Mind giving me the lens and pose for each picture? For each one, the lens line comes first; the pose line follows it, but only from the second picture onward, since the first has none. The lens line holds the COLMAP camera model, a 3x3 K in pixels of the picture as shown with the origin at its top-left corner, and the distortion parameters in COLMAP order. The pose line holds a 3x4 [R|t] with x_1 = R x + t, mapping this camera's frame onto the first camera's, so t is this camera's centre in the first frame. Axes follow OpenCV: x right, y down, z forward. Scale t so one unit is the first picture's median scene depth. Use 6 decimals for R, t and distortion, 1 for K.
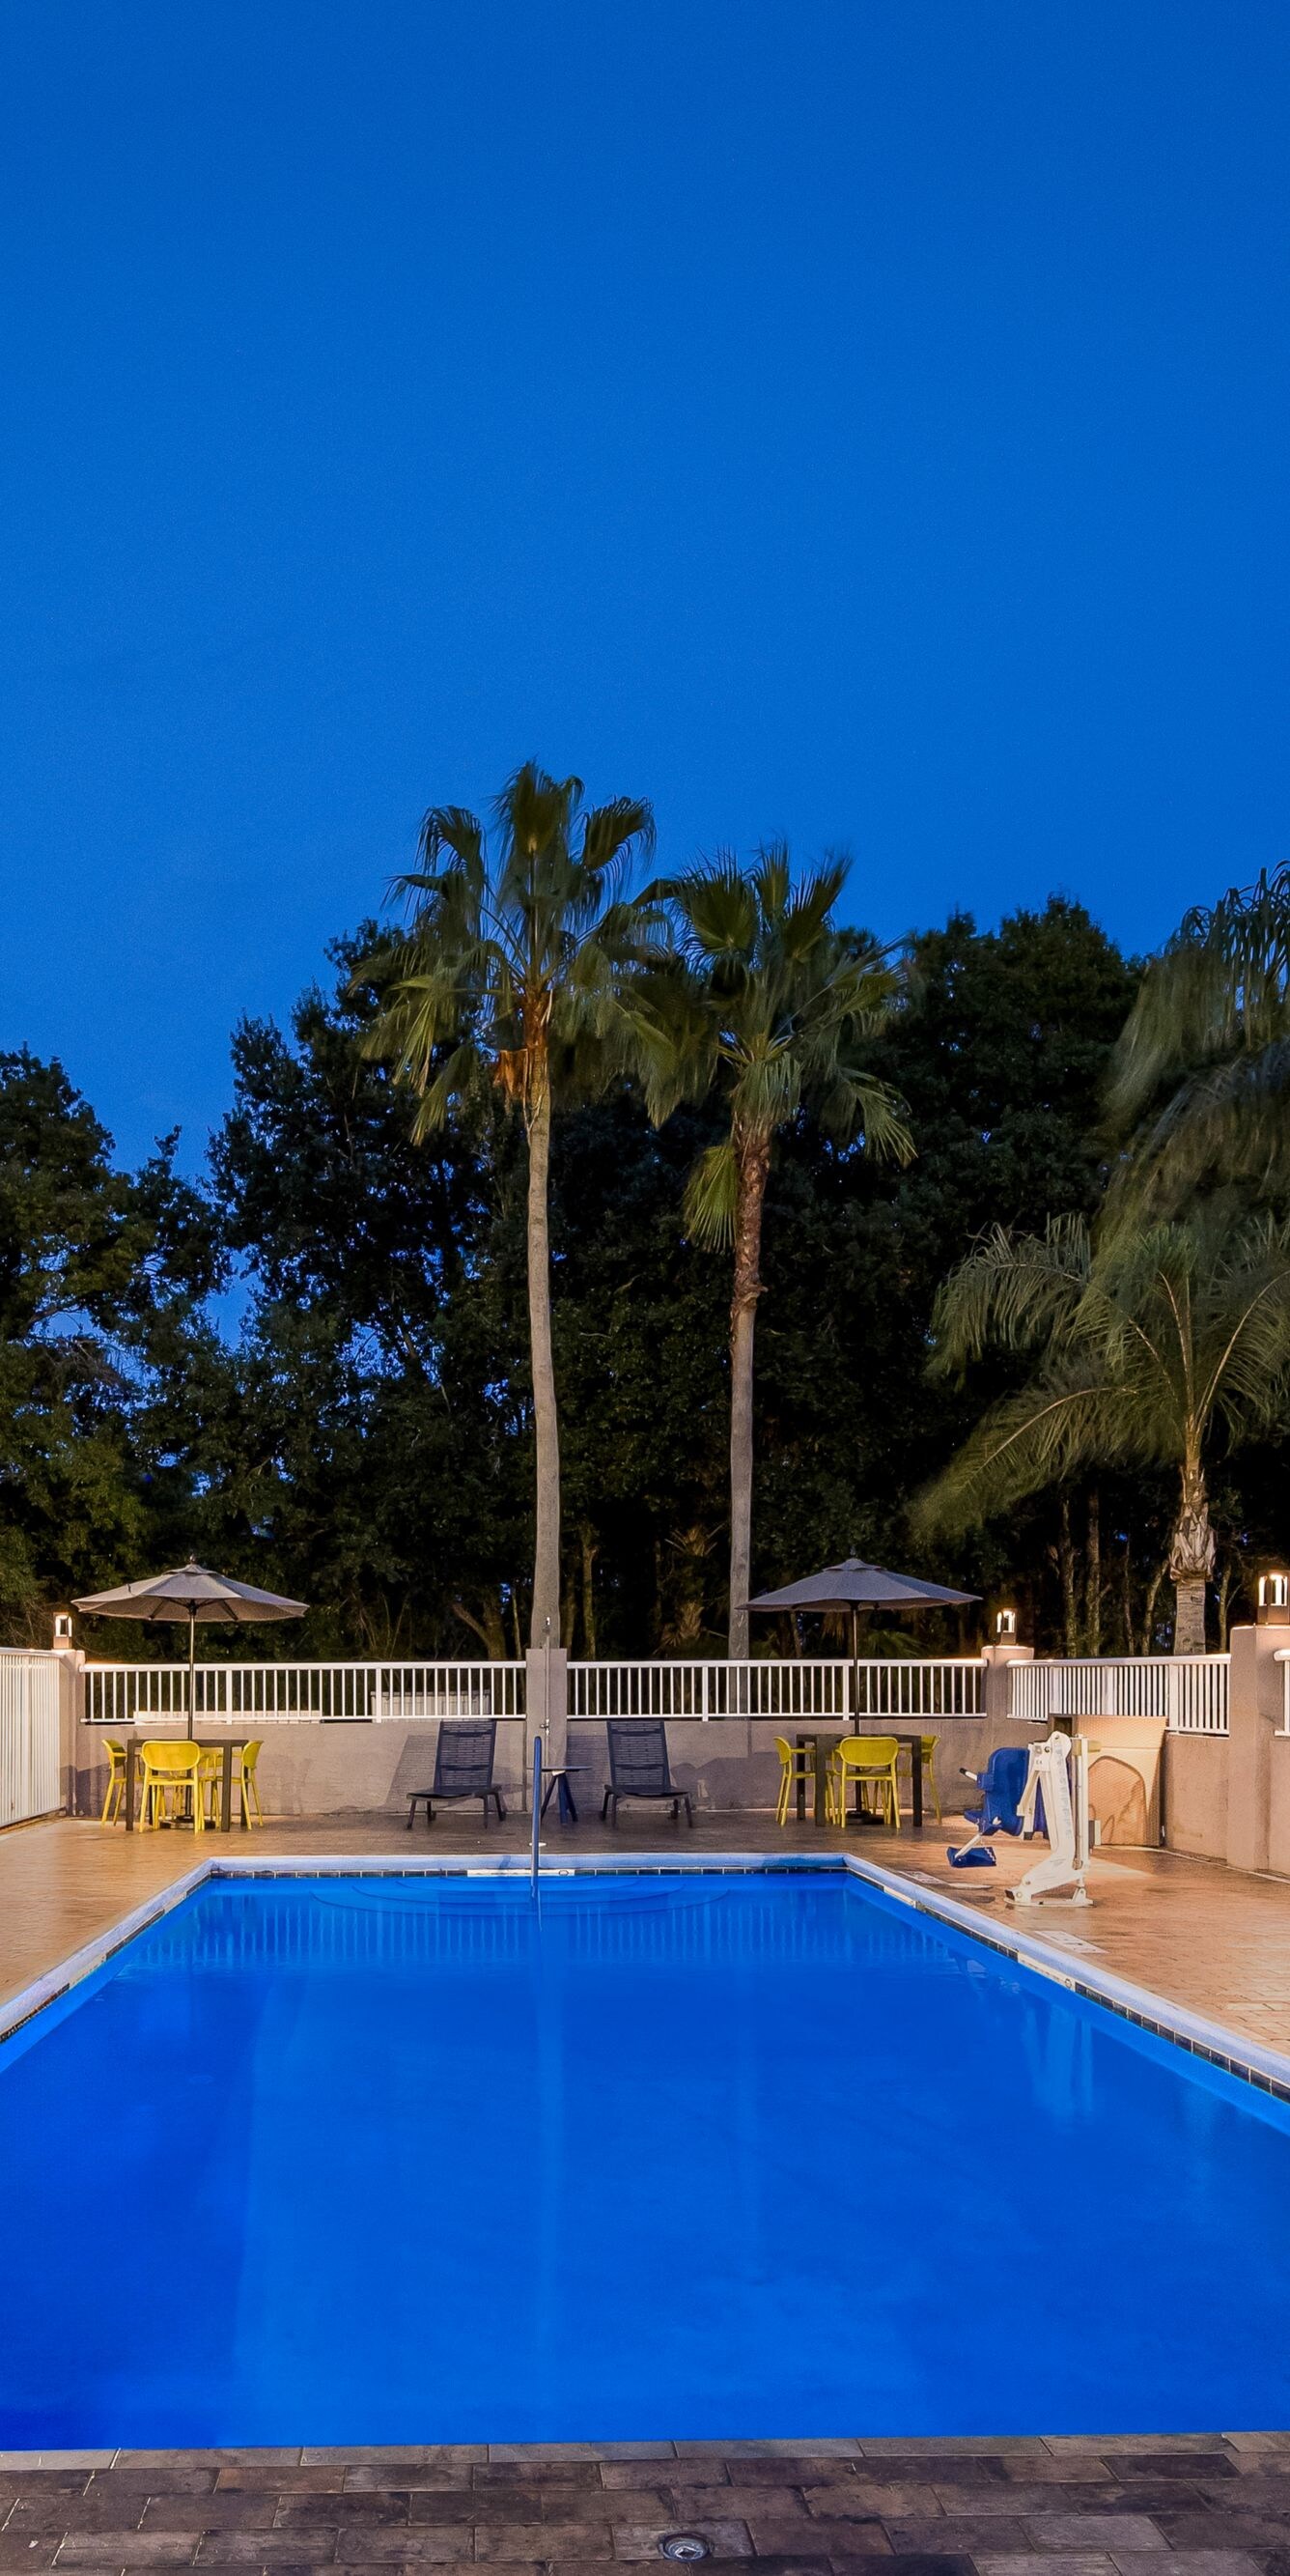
lens RADIAL K [[4008.5, 0, 645.0], [0, 4008.5, 1288.0], [0, 0, 1]] dist [-0.068908, -0.067736]
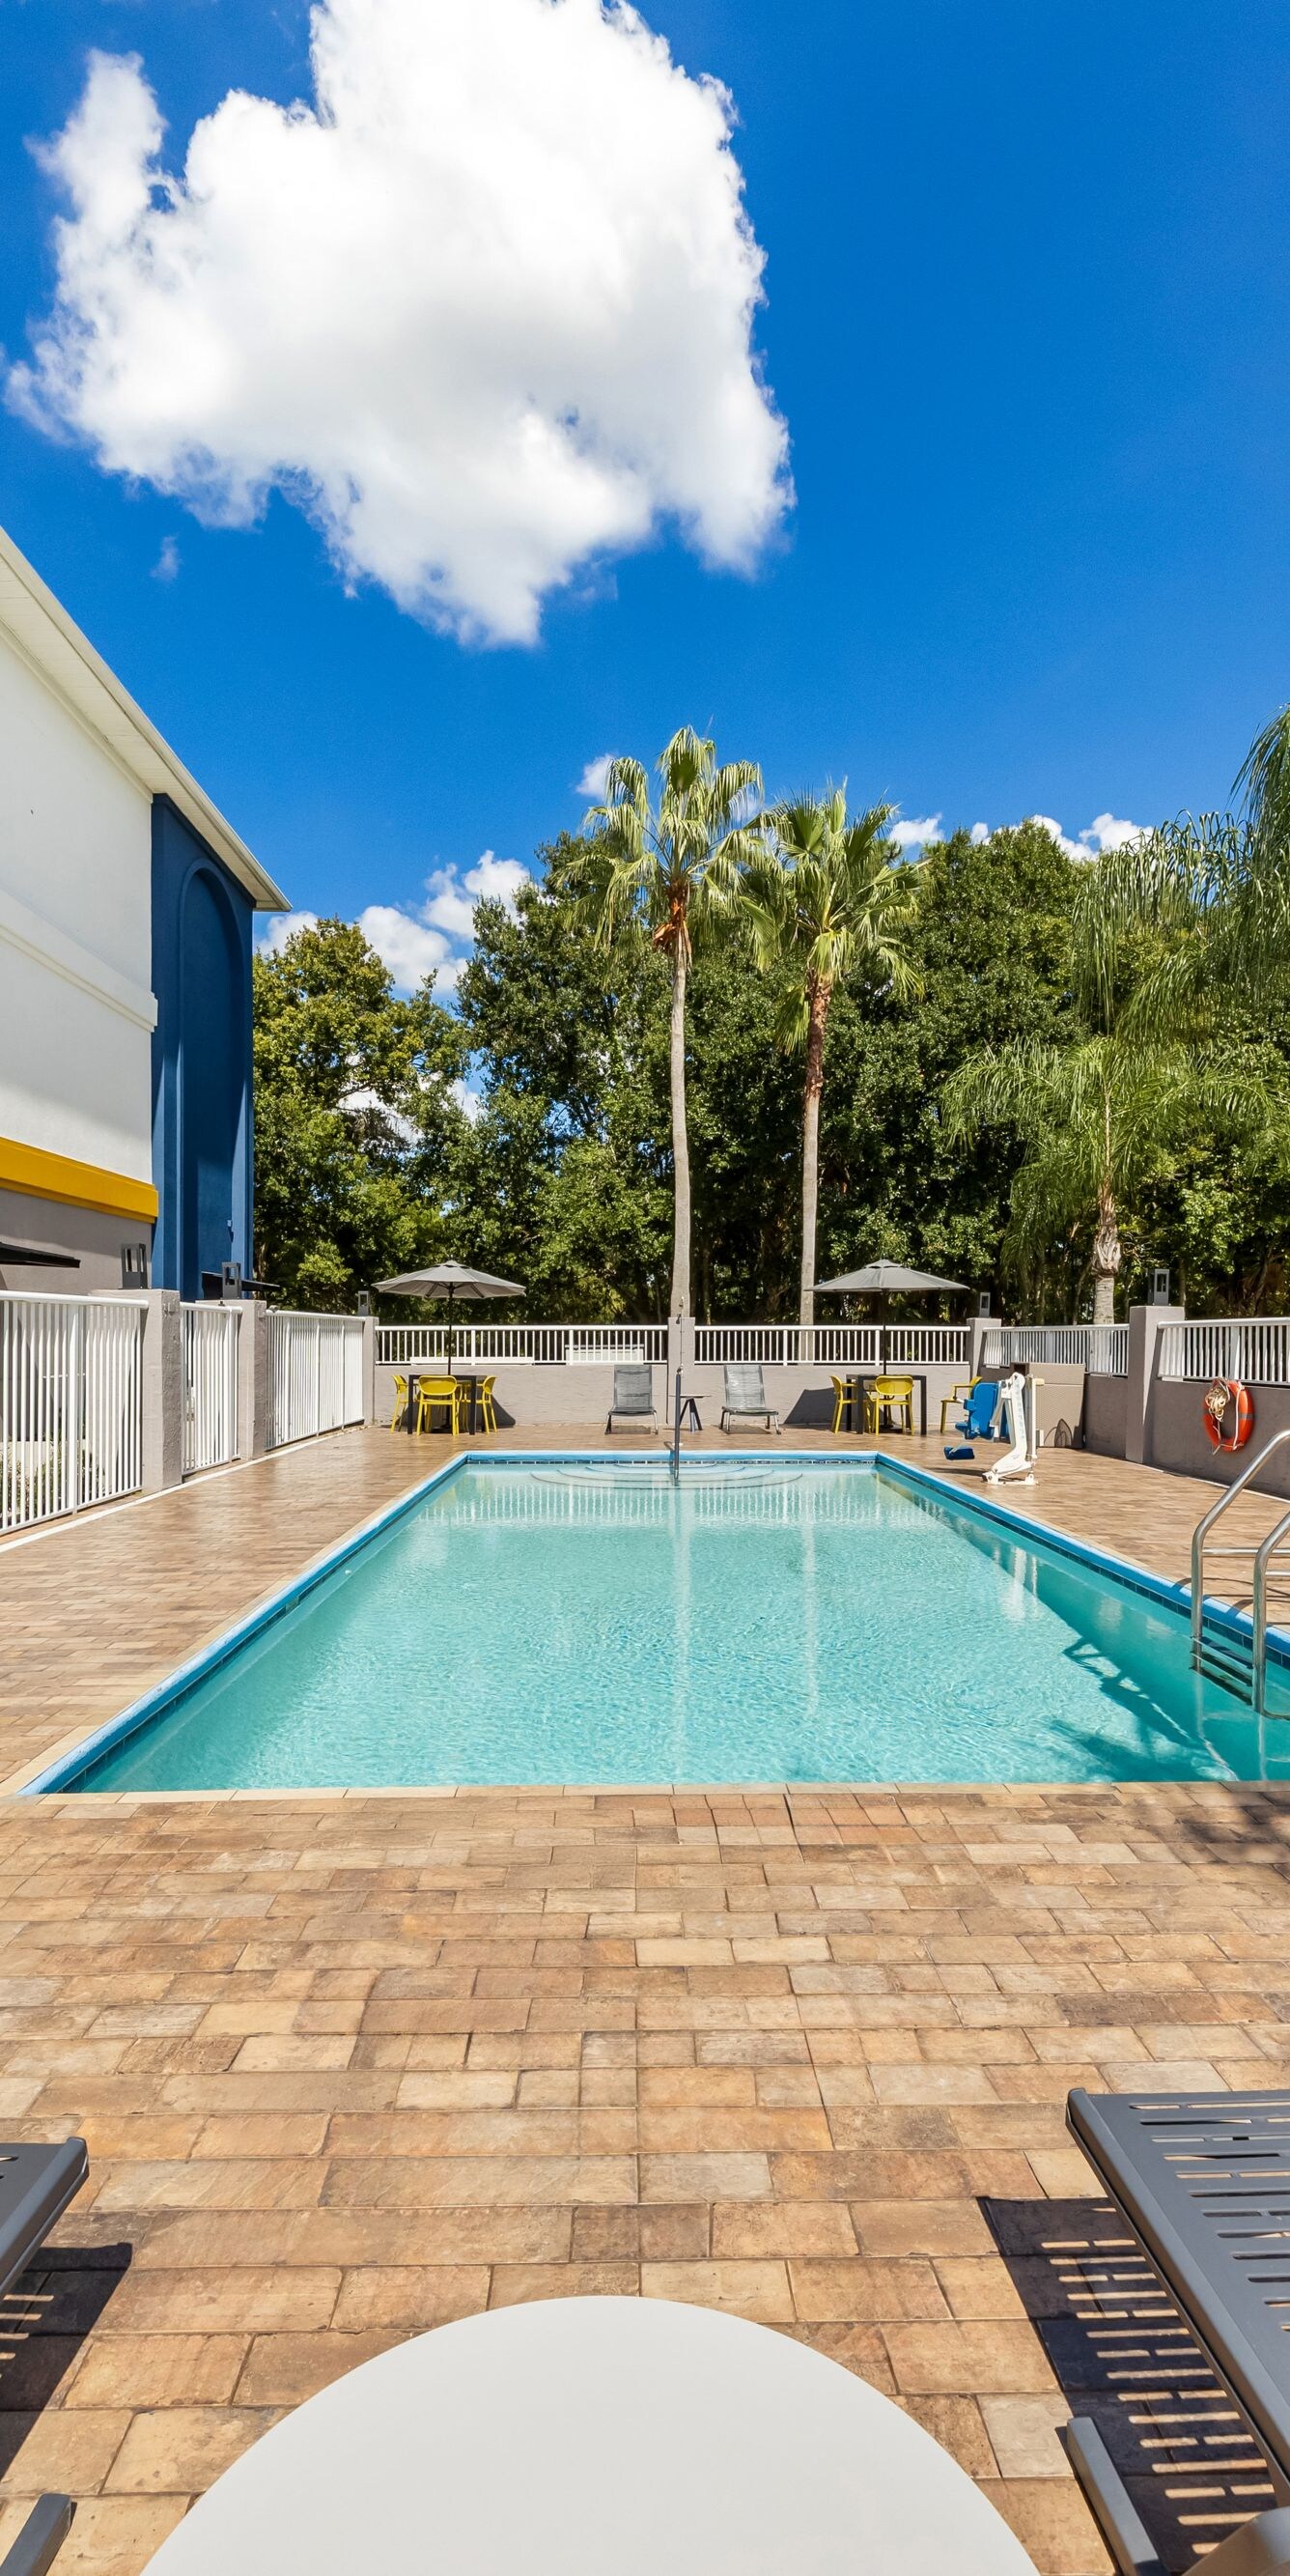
lens RADIAL K [[3372.0, 0, 645.0], [0, 3372.0, 1288.0], [0, 0, 1]] dist [0.314152, -0.005532]
pose [[0.999947, 0.007139, -0.007449, -0.028828], [-0.006518, 0.996746, 0.080339, -0.024285], [0.007998, -0.080286, 0.996740, -0.280907]]
